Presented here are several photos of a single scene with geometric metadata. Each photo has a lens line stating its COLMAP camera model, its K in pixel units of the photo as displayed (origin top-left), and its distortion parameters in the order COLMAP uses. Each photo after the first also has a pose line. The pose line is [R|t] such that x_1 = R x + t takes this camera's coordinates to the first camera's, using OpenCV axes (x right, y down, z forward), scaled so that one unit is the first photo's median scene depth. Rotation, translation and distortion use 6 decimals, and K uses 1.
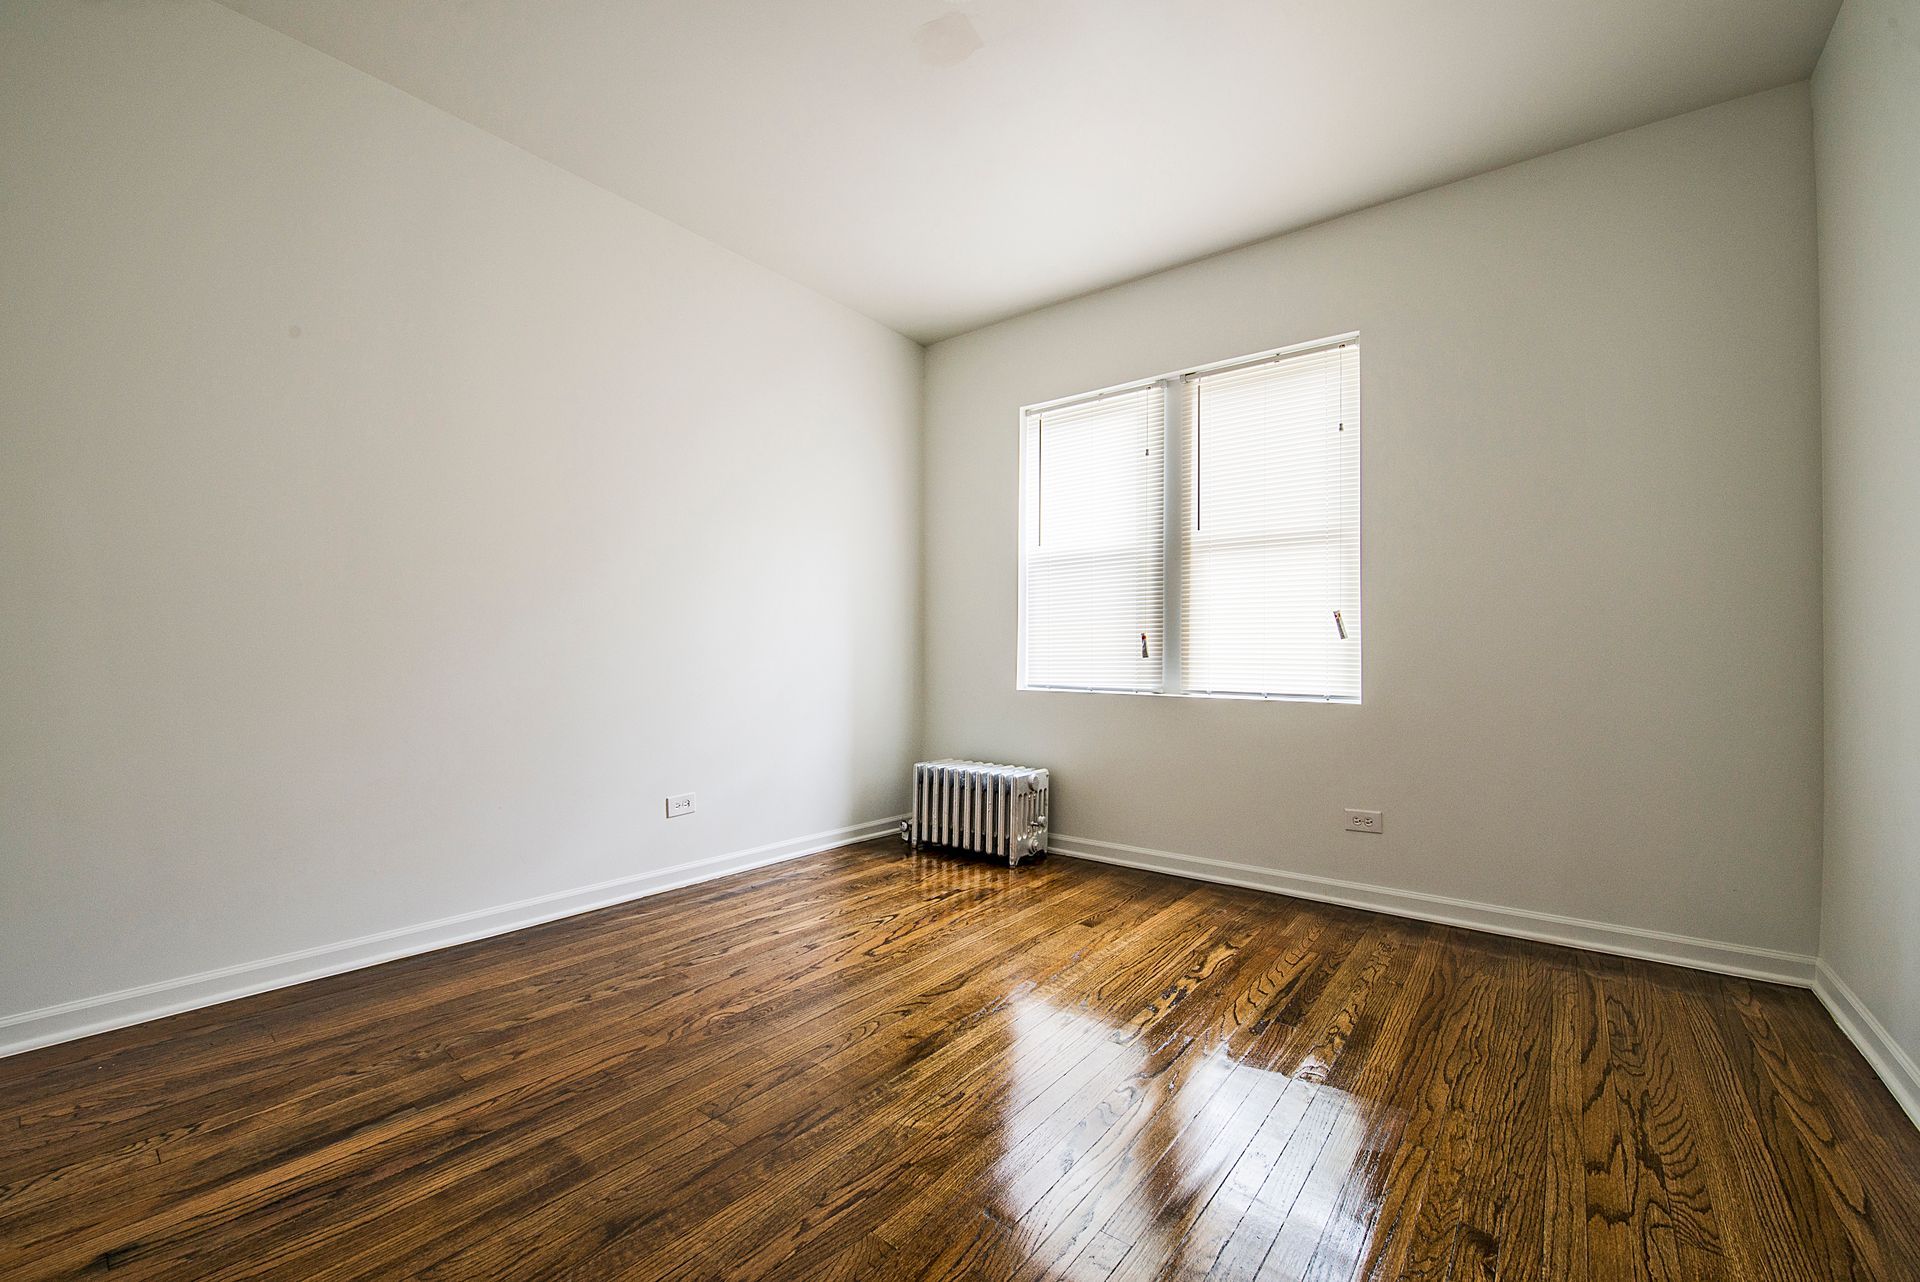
lens RADIAL K [[763.0, 0, 949.2], [0, 763.0, 640.2], [0, 0, 1]] dist [-0.019851, -0.001420]
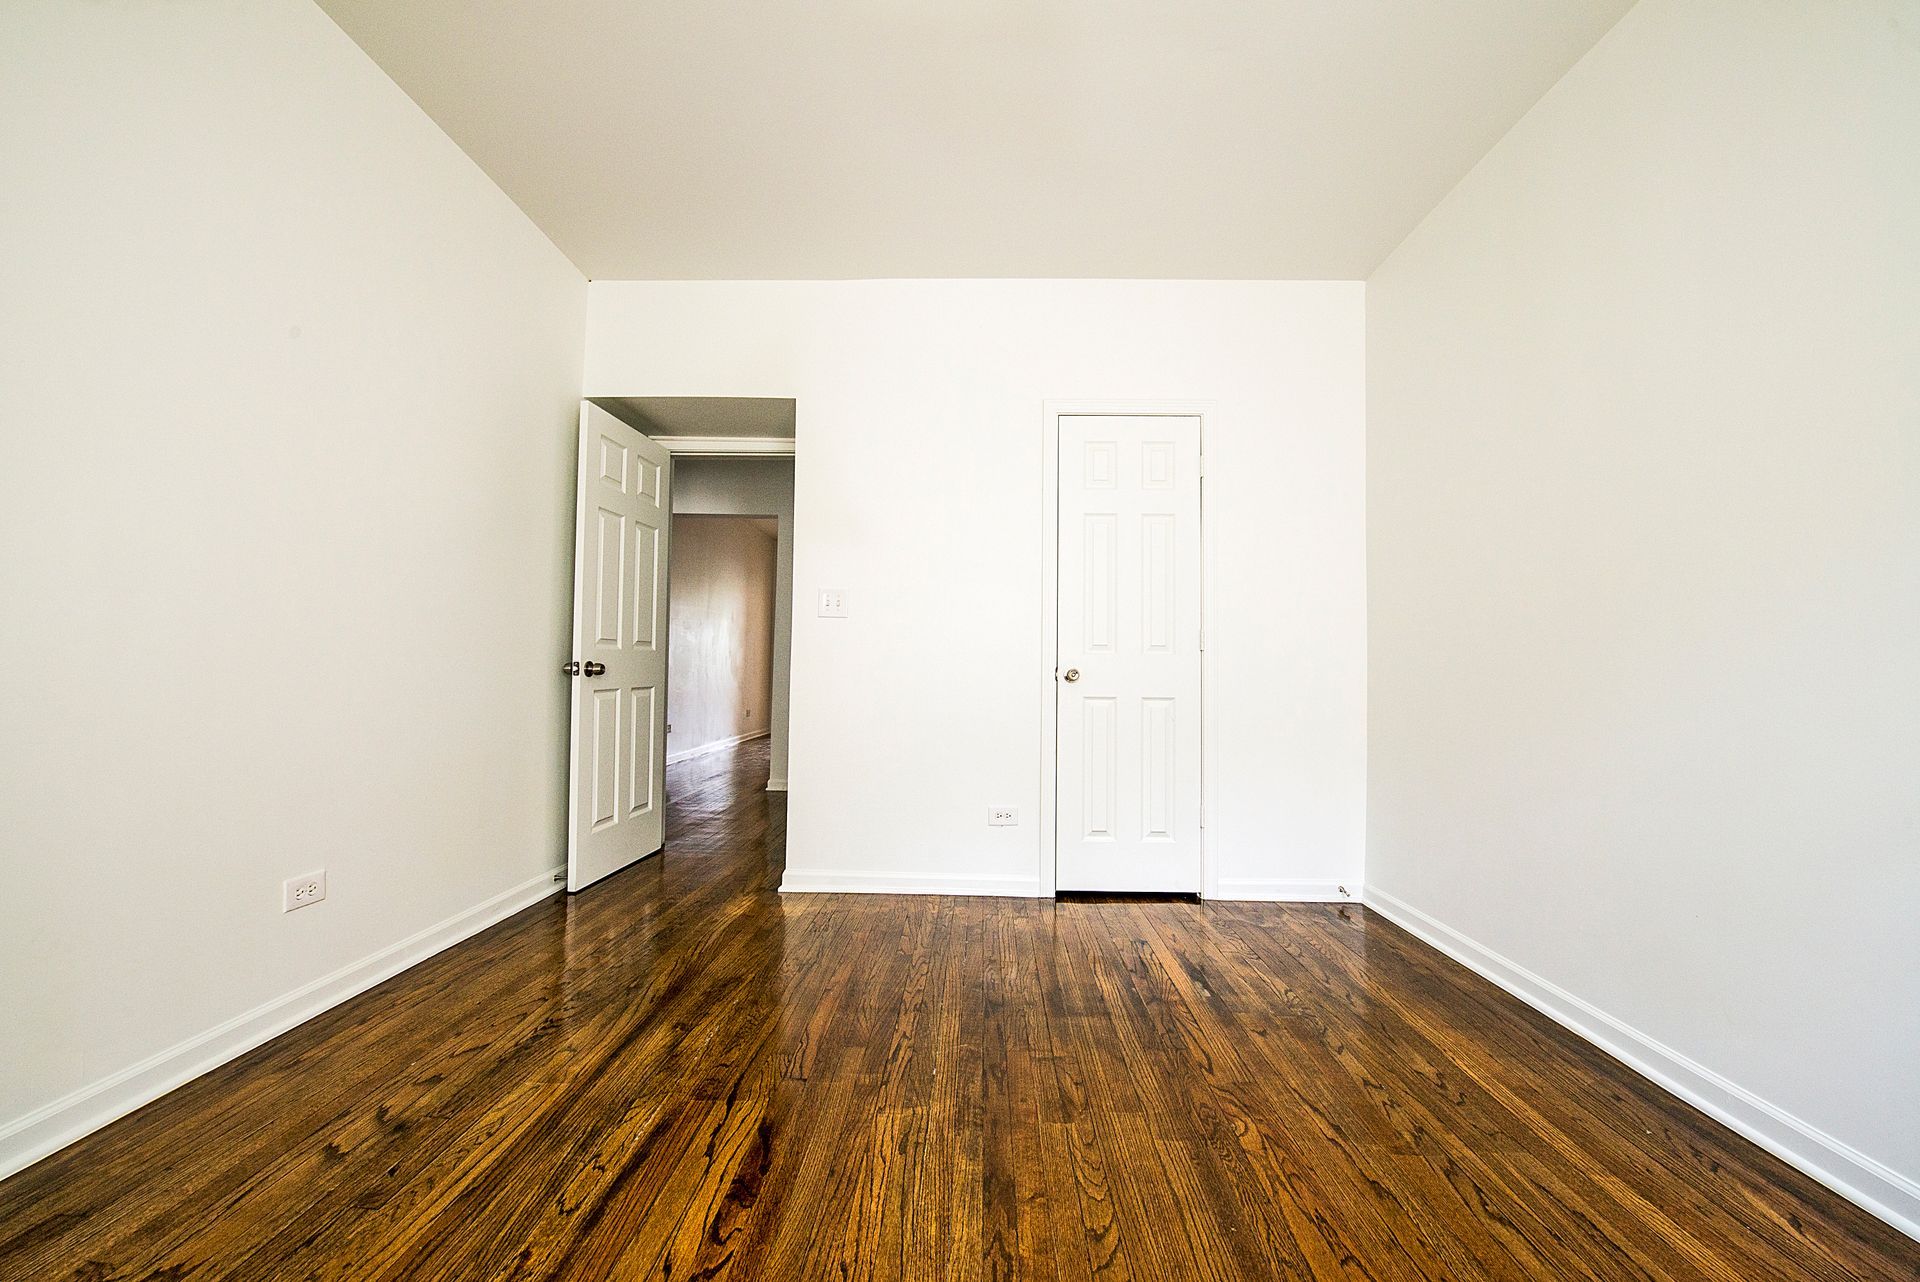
lens RADIAL K [[763.0, 0, 953.9], [0, 763.0, 649.7], [0, 0, 1]] dist [-0.019851, -0.001420]
pose [[-0.794220, -0.038207, -0.606428, 0.418547], [-0.016427, 0.999006, -0.041427, 0.027266], [0.607408, -0.022940, -0.794059, 1.374748]]
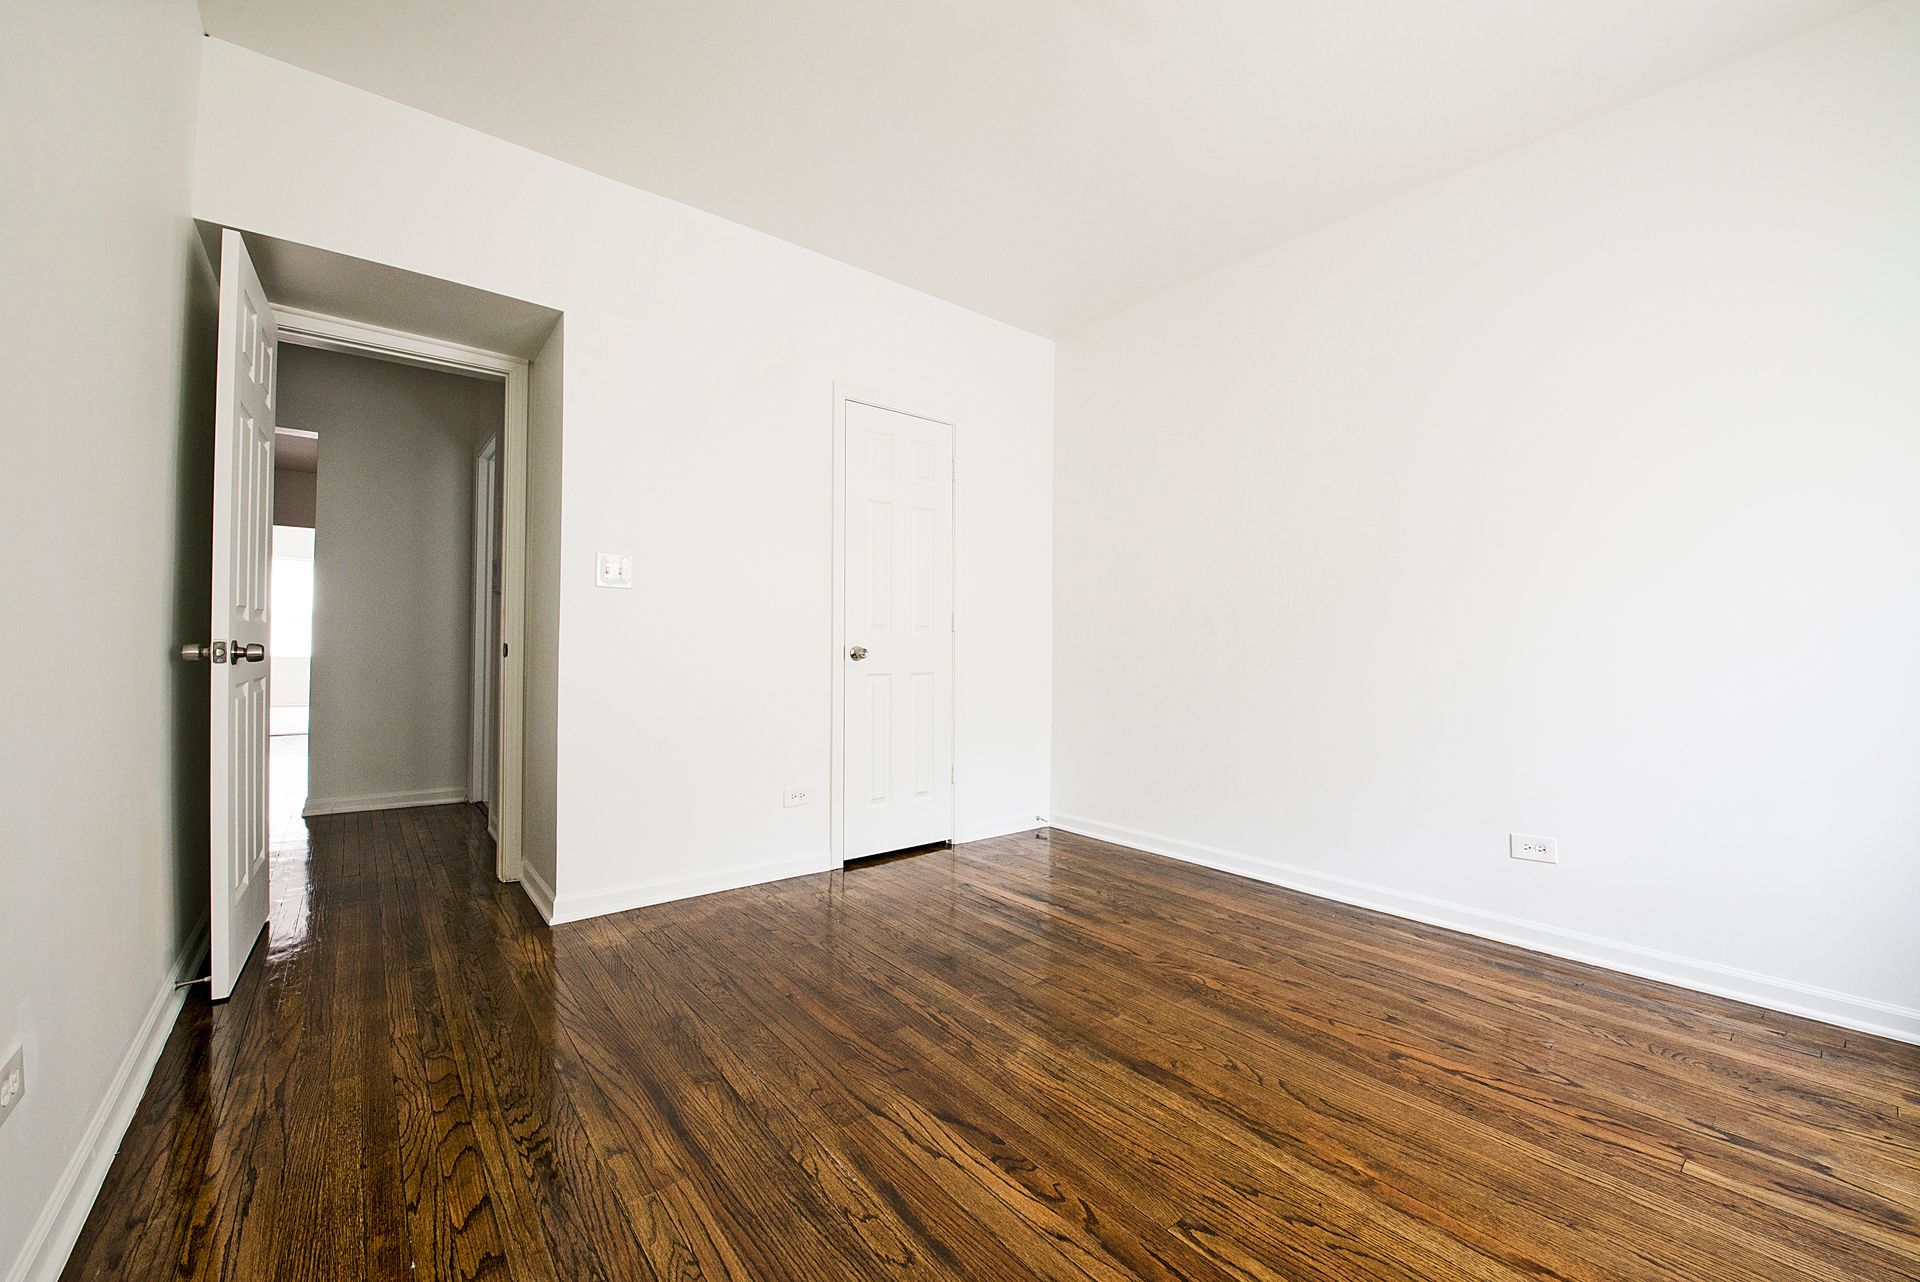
lens RADIAL K [[763.0, 0, 956.3], [0, 763.0, 646.5], [0, 0, 1]] dist [-0.019851, -0.001420]
pose [[-0.211114, -0.015071, -0.977345, 0.820759], [0.000655, 0.999879, -0.015560, 0.022742], [0.977461, -0.003925, -0.211078, 0.837377]]
